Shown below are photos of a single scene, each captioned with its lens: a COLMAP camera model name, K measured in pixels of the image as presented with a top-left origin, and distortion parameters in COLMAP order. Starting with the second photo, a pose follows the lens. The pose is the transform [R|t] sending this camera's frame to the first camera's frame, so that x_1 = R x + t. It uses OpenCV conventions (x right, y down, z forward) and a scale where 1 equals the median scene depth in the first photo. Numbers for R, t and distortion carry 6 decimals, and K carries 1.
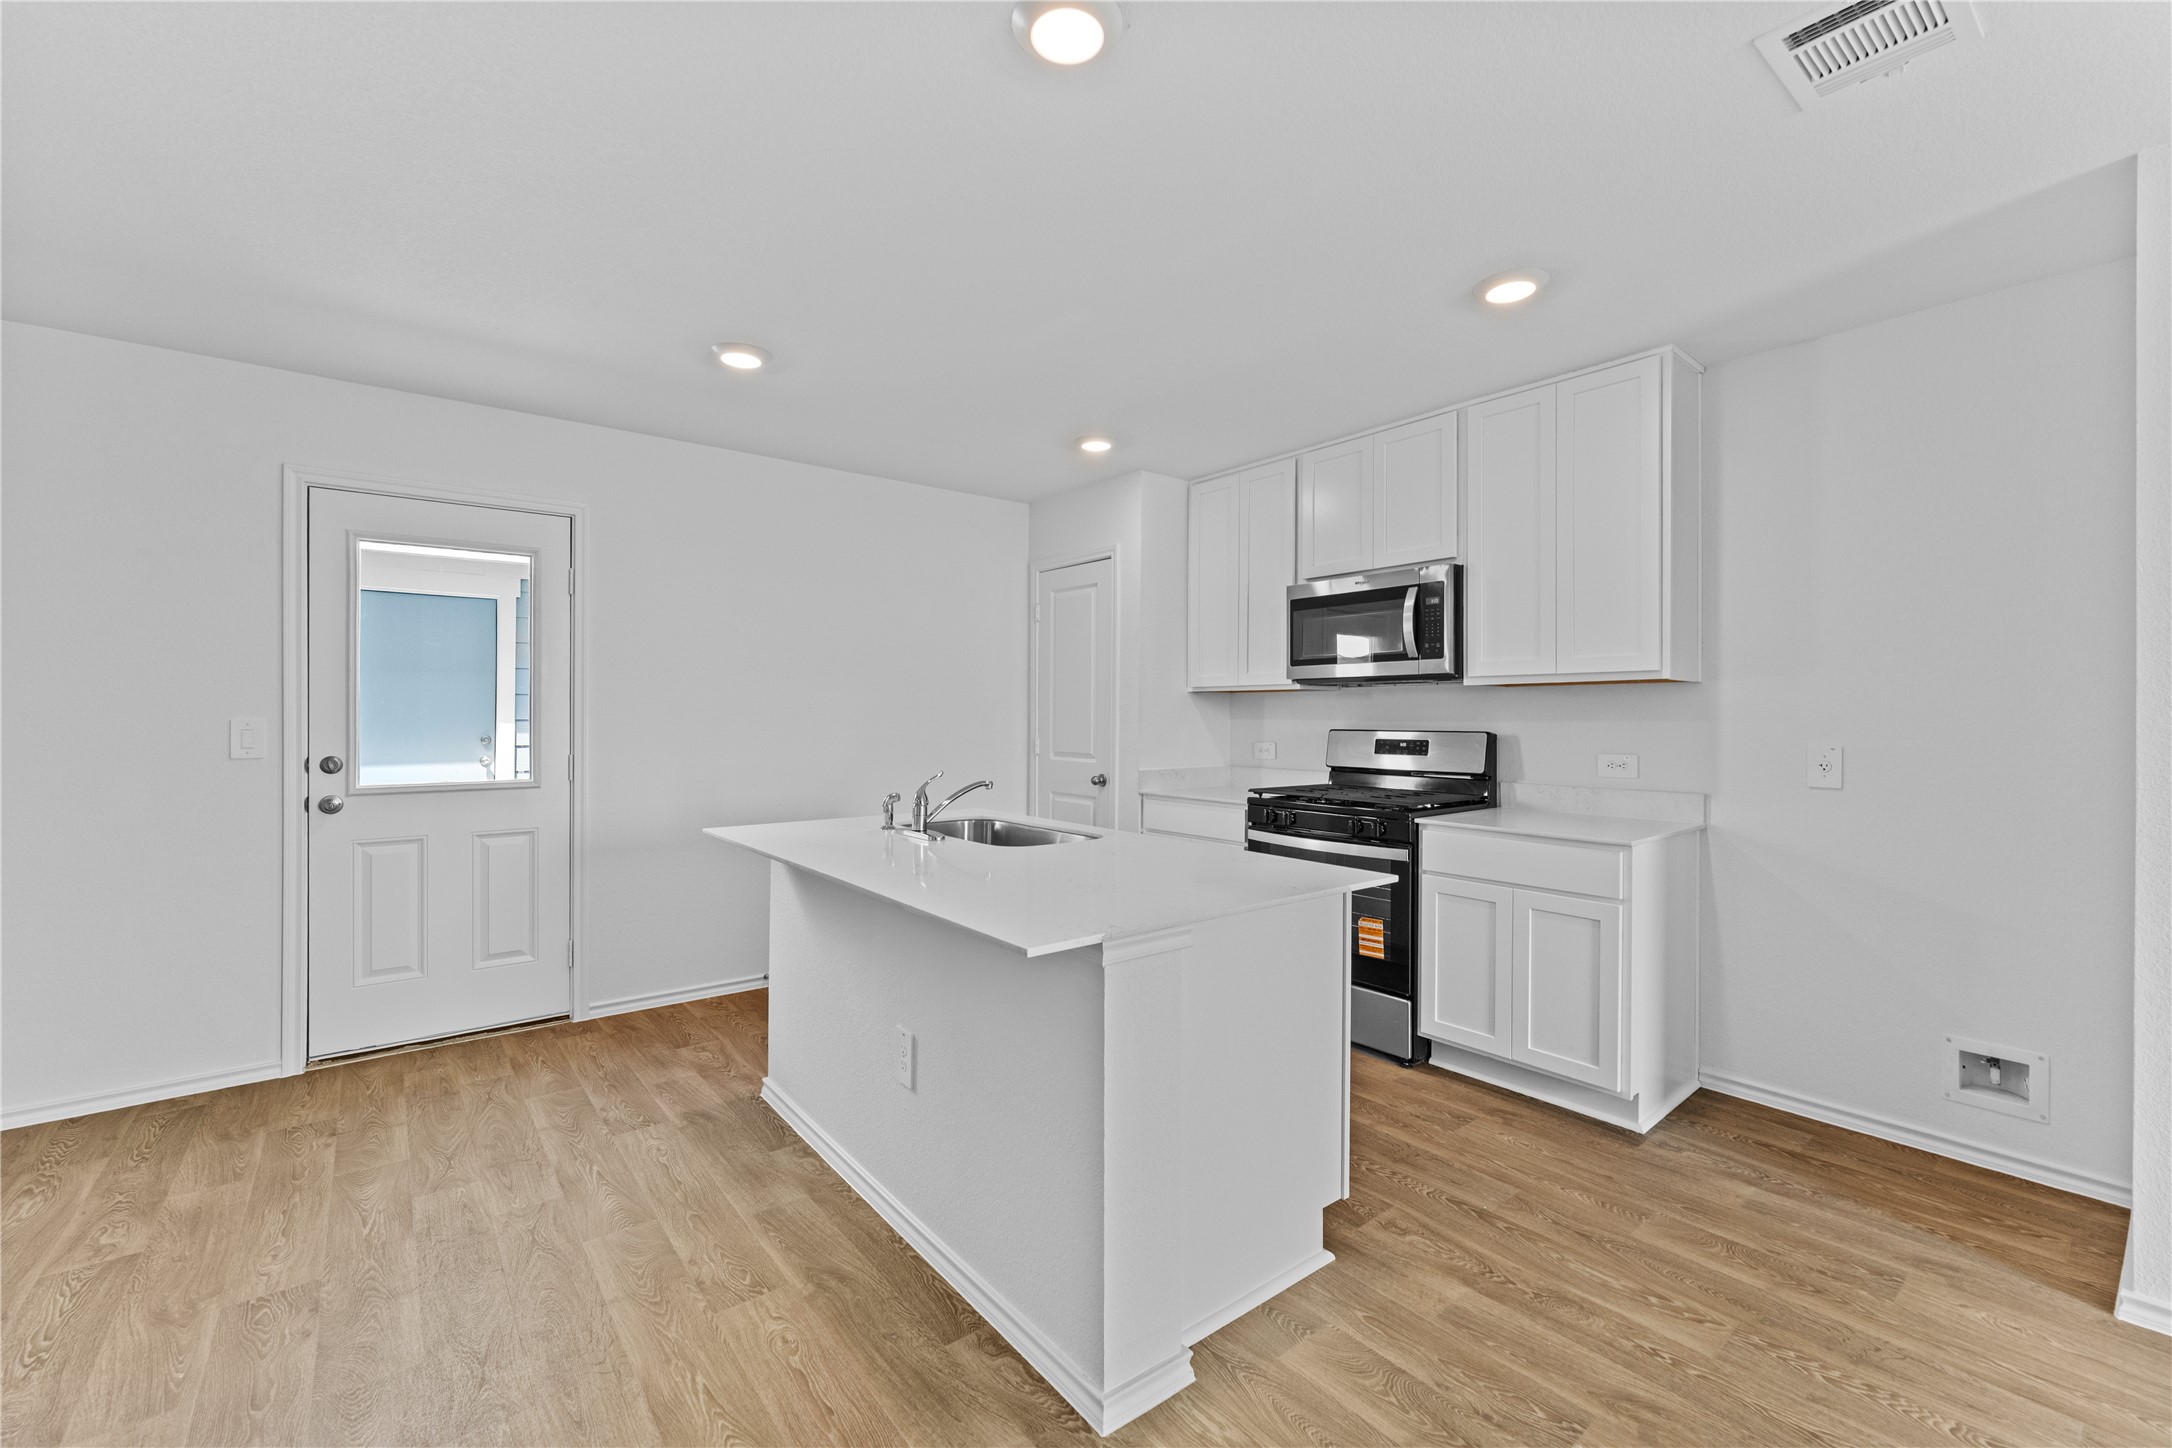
lens RADIAL K [[874.6, 0, 1063.3], [0, 874.6, 713.8], [0, 0, 1]] dist [-0.008604, 0.000742]
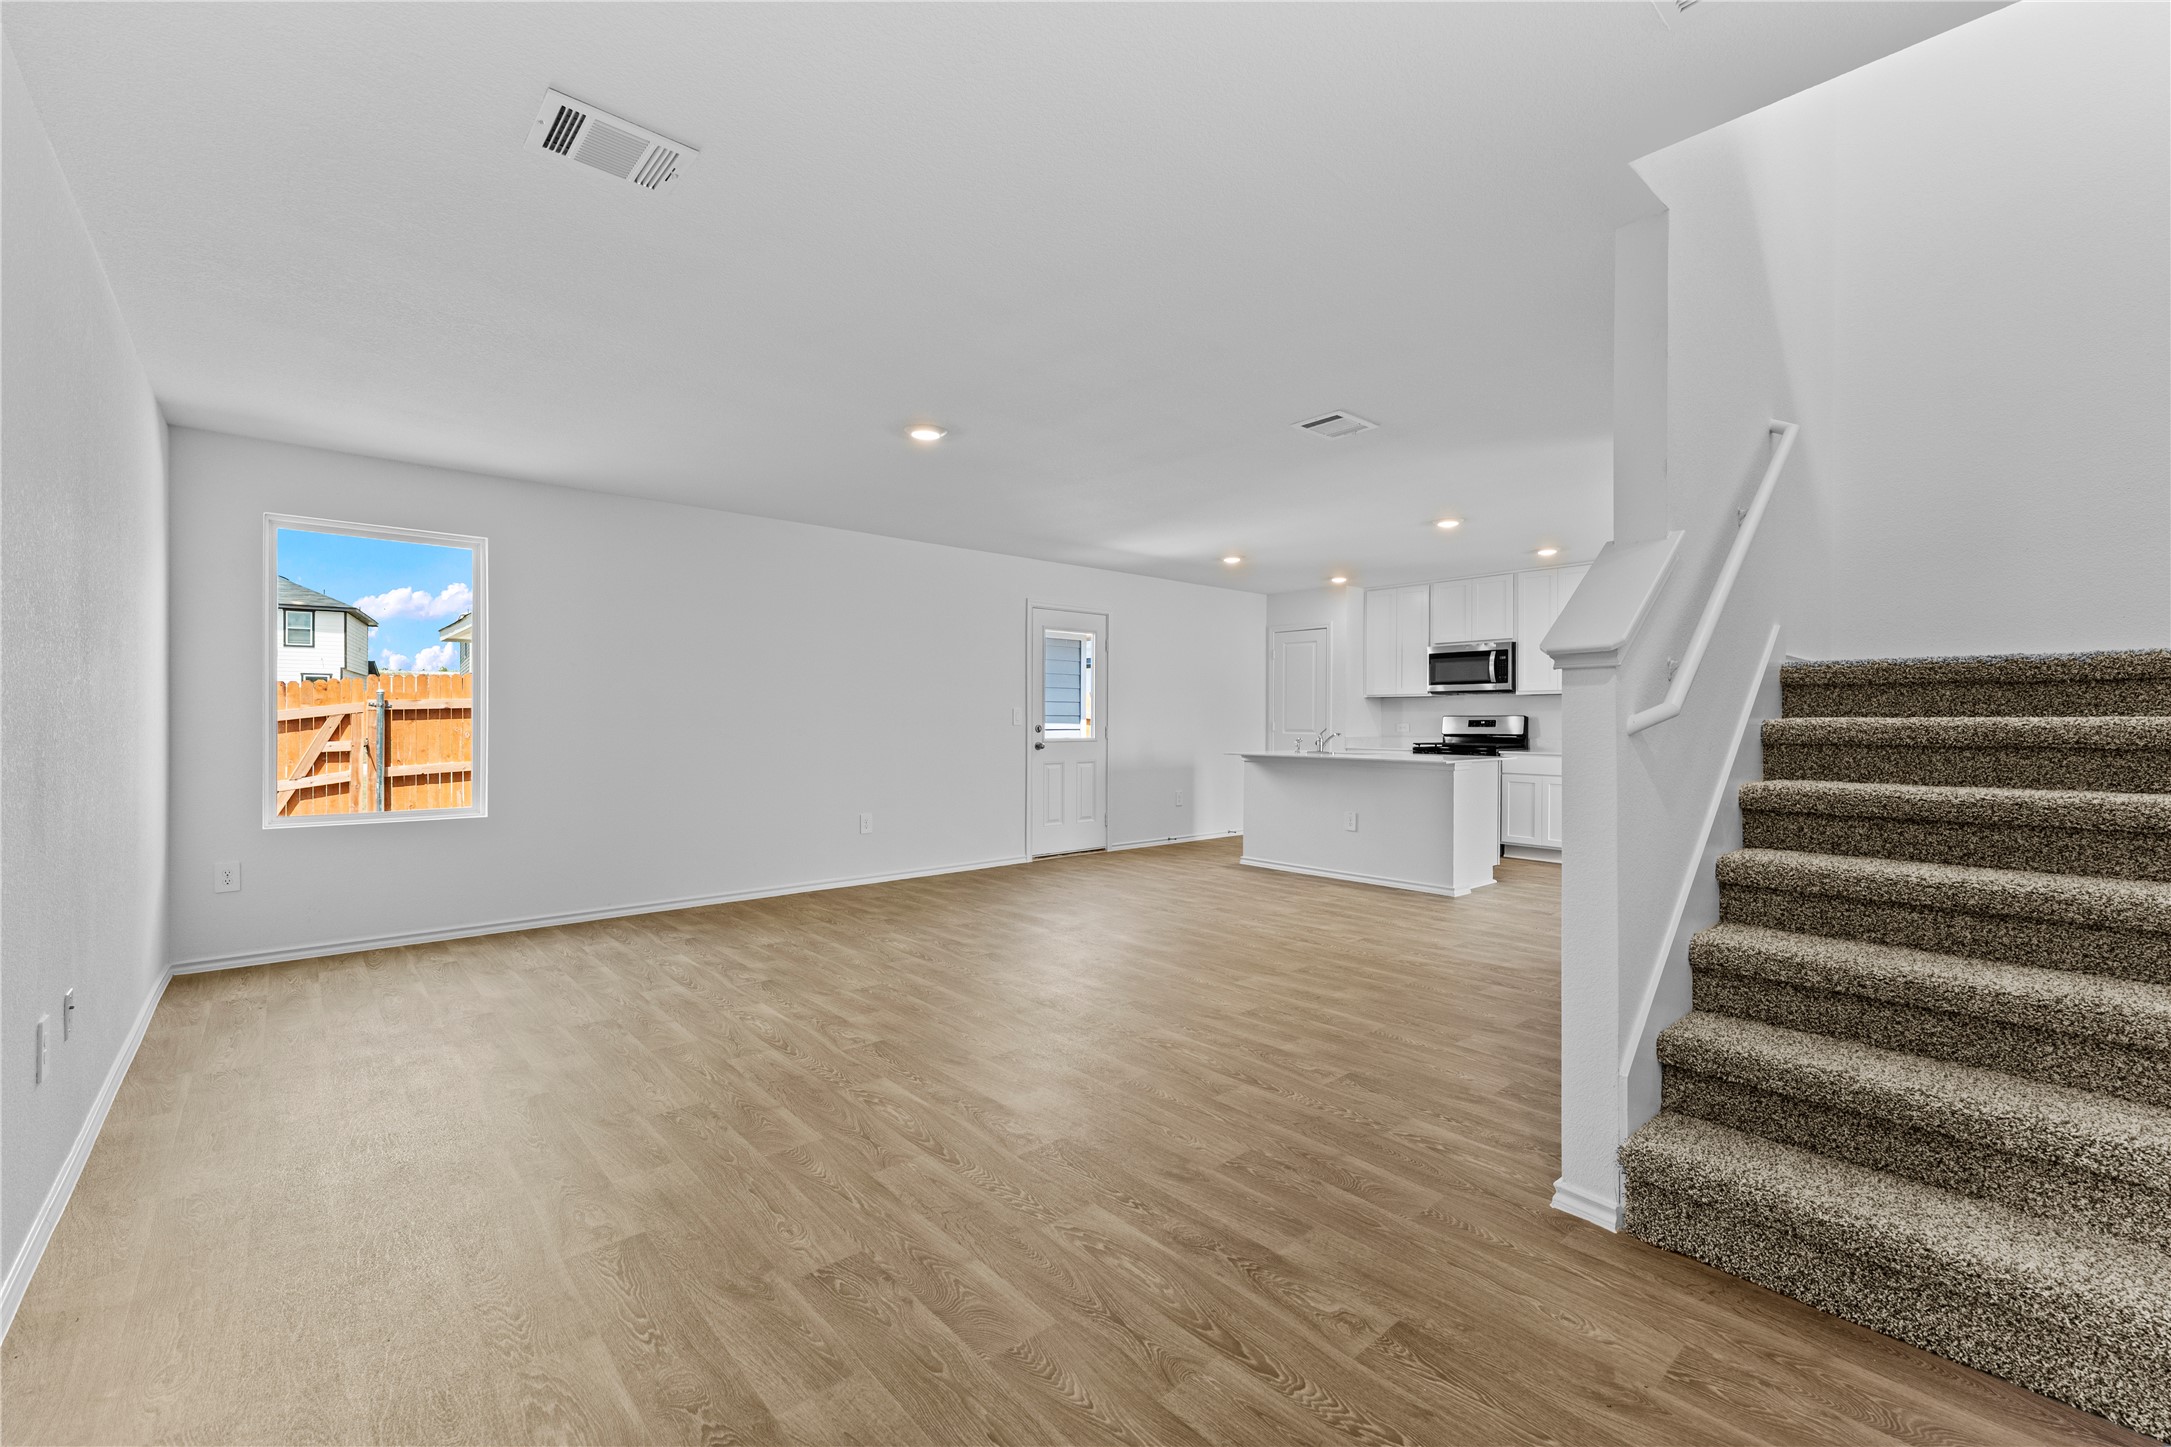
lens RADIAL K [[874.2, 0, 1065.0], [0, 874.2, 718.9], [0, 0, 1]] dist [-0.008604, 0.000742]
pose [[0.999272, -0.003142, 0.038033, -0.850946], [0.003016, 0.999990, 0.003356, 0.021049], [-0.038043, -0.003239, 0.999271, -1.301773]]
